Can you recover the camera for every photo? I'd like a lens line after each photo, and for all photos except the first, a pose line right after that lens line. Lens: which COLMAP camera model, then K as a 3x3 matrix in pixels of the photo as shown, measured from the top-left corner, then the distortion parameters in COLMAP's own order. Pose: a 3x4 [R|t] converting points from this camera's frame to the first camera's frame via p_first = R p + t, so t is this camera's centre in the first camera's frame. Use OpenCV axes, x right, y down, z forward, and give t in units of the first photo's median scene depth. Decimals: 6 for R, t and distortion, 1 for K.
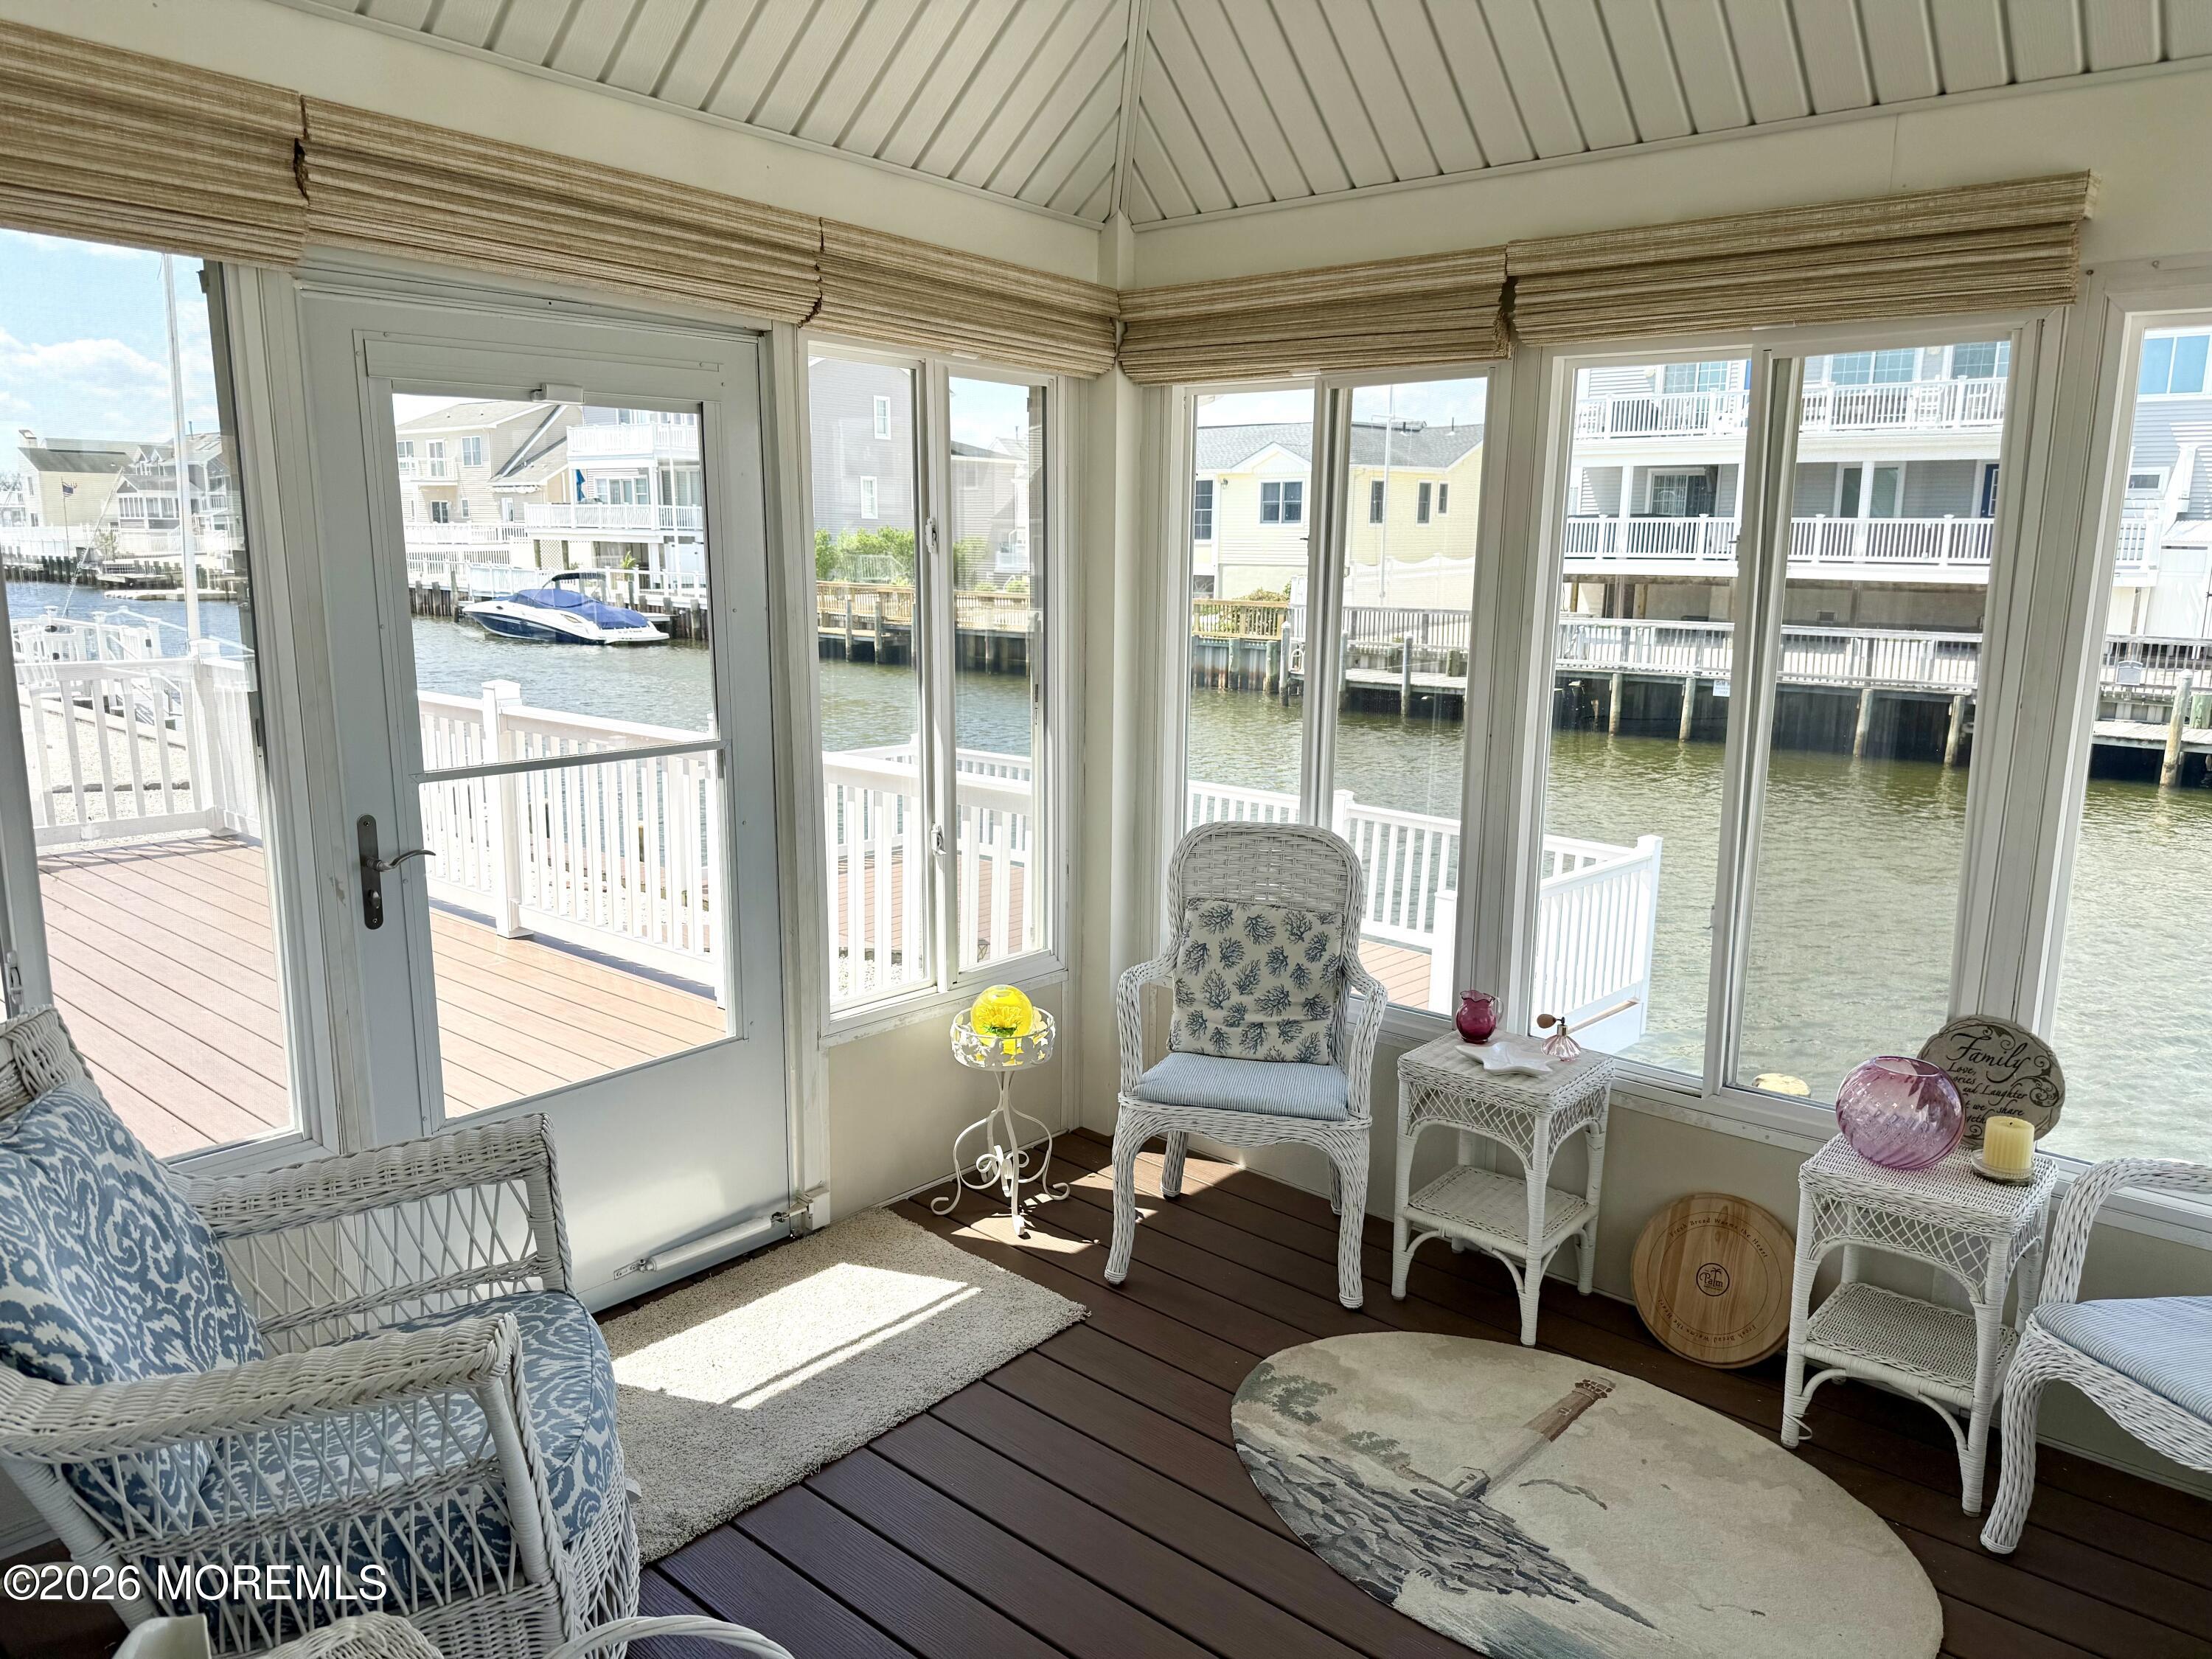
lens RADIAL K [[1544.6, 0, 1111.3], [0, 1544.6, 831.5], [0, 0, 1]] dist [0.065597, -0.079787]
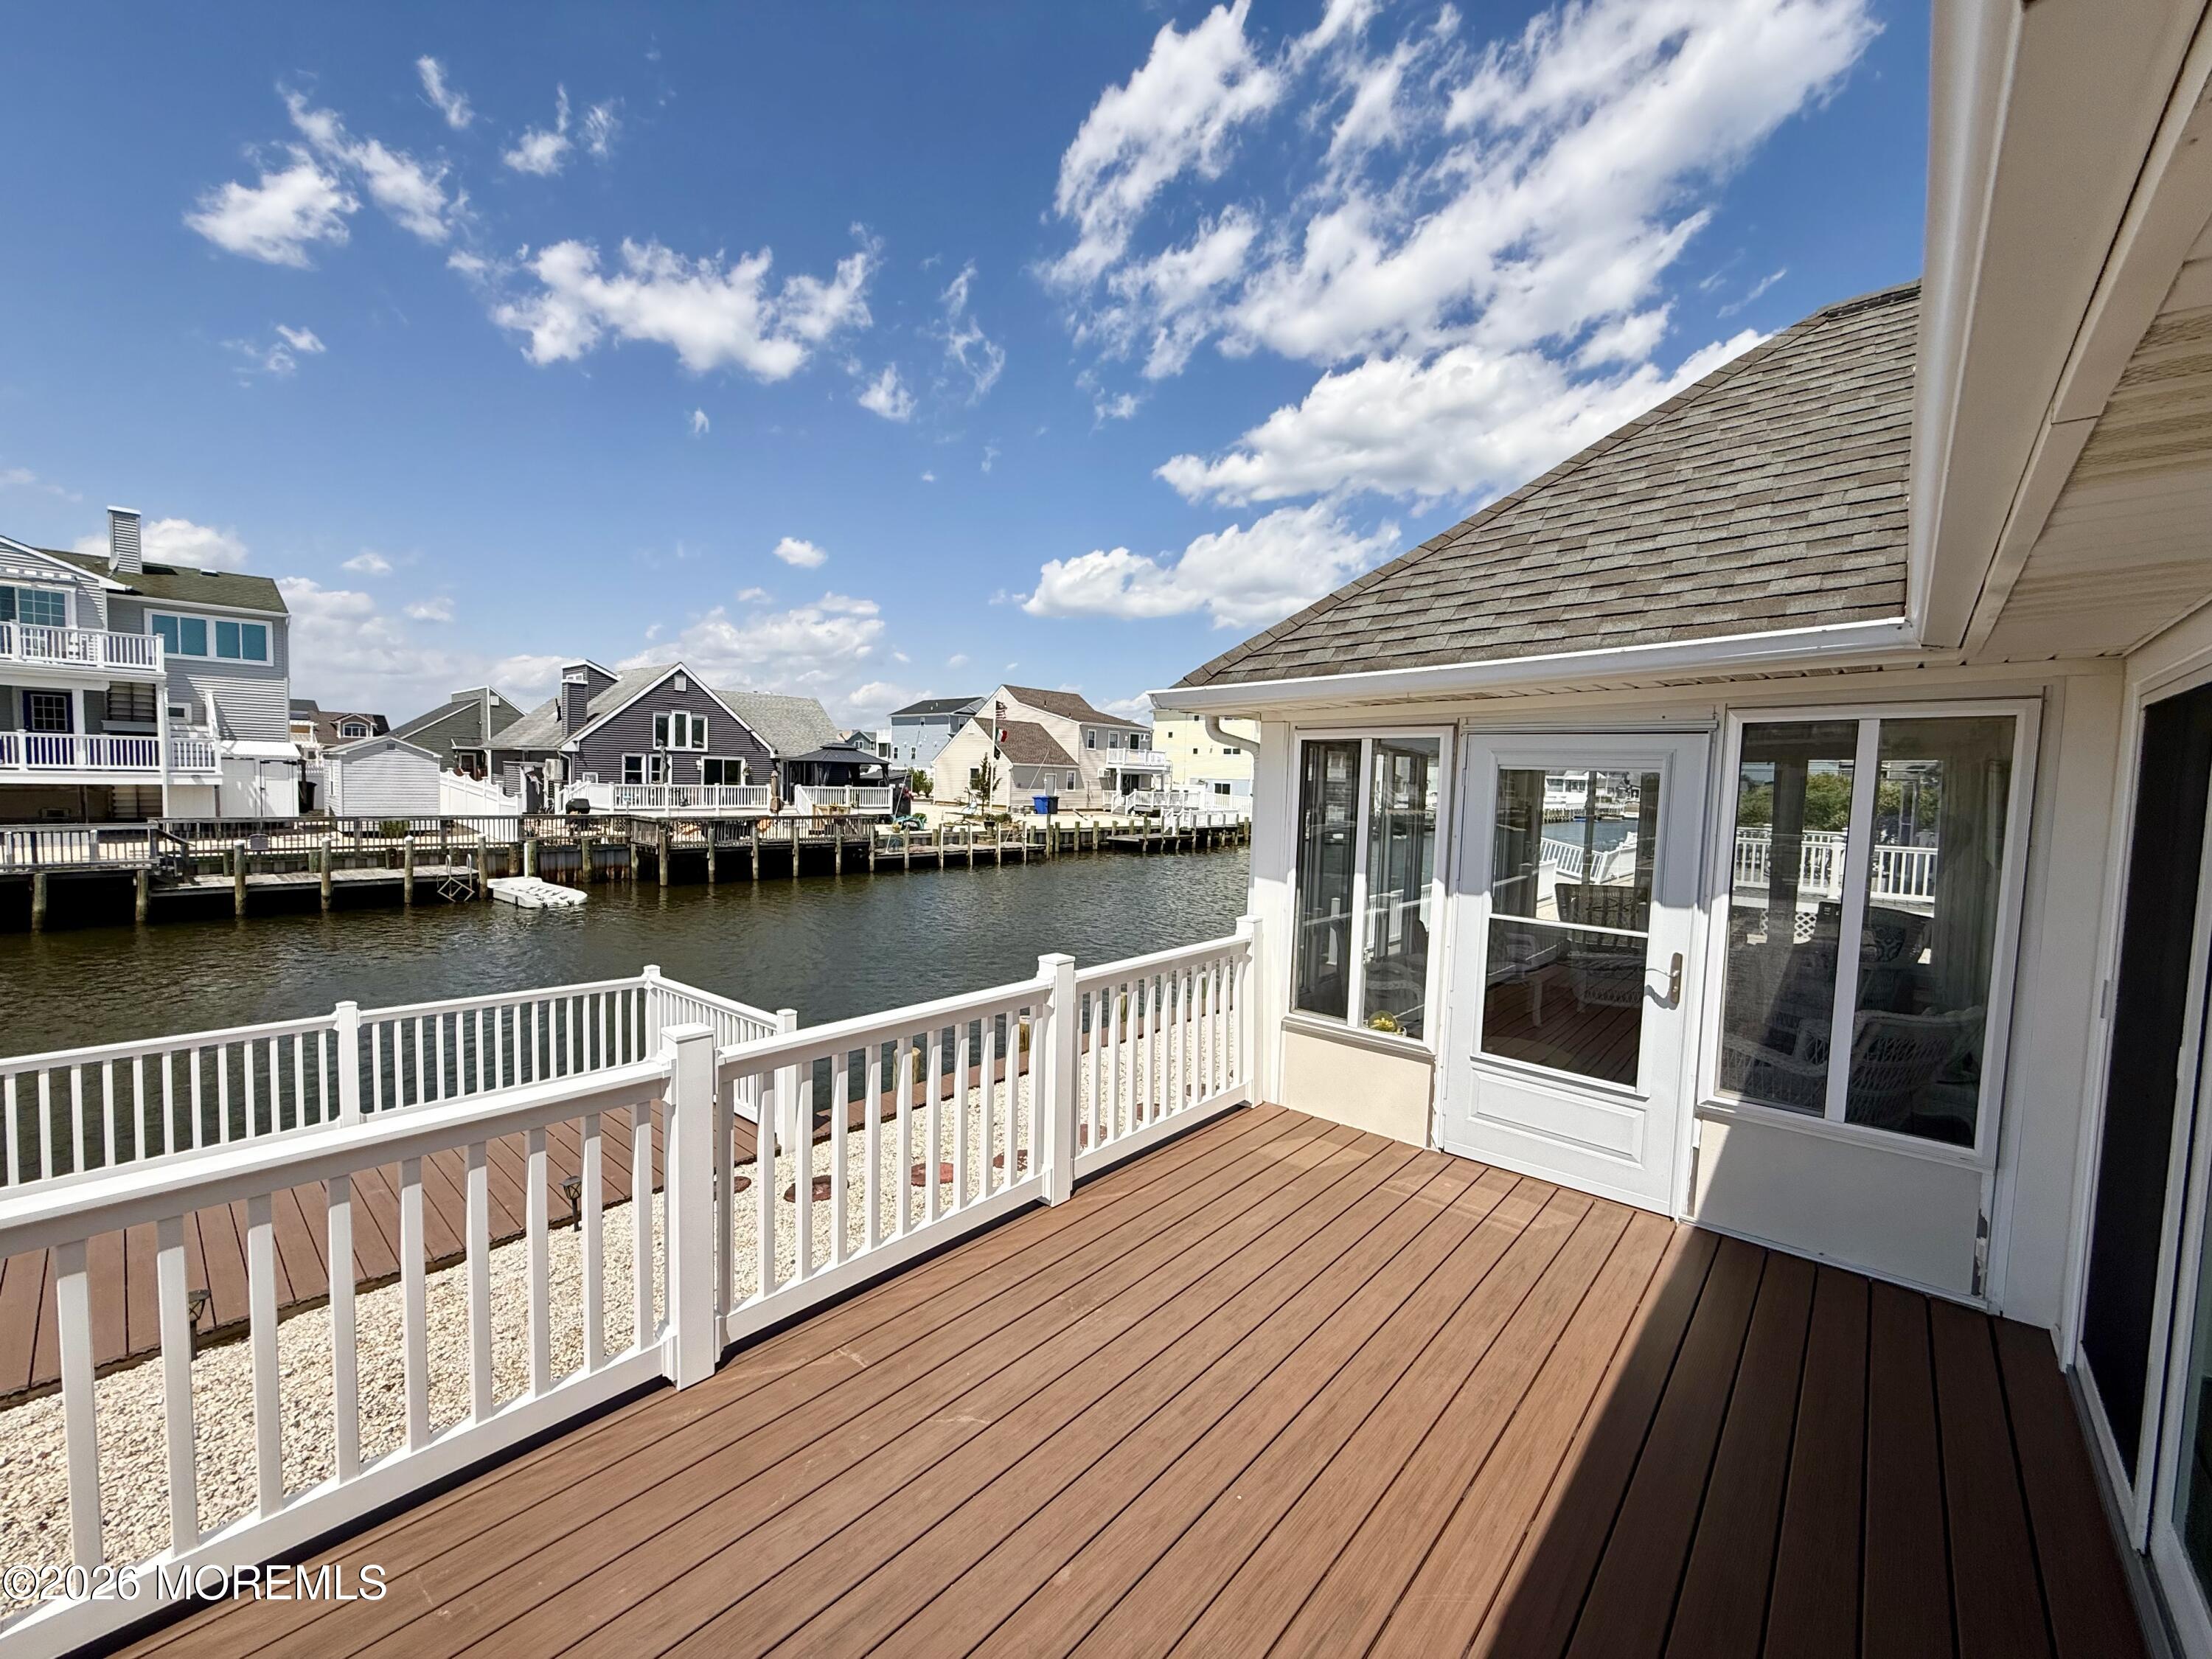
lens RADIAL K [[878.2, 0, 1099.9], [0, 878.2, 841.3], [0, 0, 1]] dist [0.003411, -0.000713]
pose [[0.020700, -0.082048, 0.996413, -2.308638], [0.165216, 0.983205, 0.077528, -0.475580], [-0.986040, 0.163019, 0.033908, 2.509285]]
